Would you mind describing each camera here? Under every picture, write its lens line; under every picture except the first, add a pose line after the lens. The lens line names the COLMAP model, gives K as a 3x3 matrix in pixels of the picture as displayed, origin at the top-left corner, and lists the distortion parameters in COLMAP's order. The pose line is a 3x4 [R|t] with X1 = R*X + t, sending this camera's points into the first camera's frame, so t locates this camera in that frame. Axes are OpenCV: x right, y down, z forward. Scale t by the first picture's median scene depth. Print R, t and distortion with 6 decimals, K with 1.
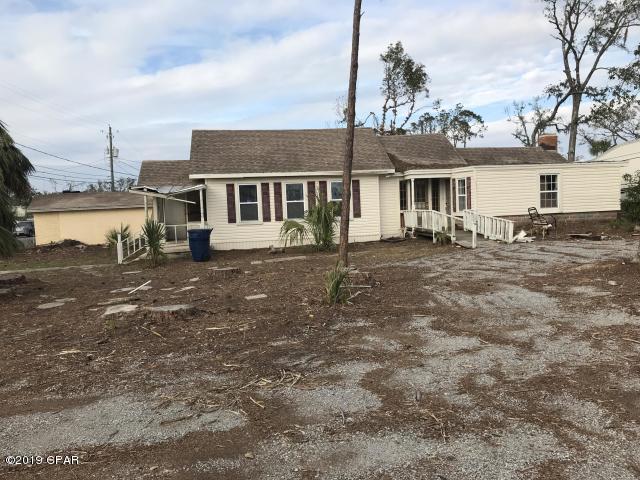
lens RADIAL K [[513.5, 0, 321.1], [0, 513.5, 216.9], [0, 0, 1]] dist [0.162381, -0.242941]
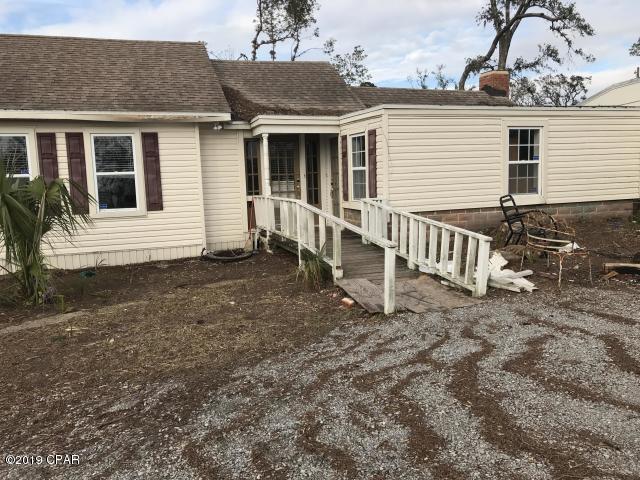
lens RADIAL K [[506.7, 0, 319.7], [0, 506.7, 222.7], [0, 0, 1]] dist [0.042557, -0.046275]
pose [[0.983495, -0.006959, 0.180801, 0.140378], [-0.003466, 0.998352, 0.057279, -0.016145], [-0.180902, -0.056960, 0.981850, 0.506634]]
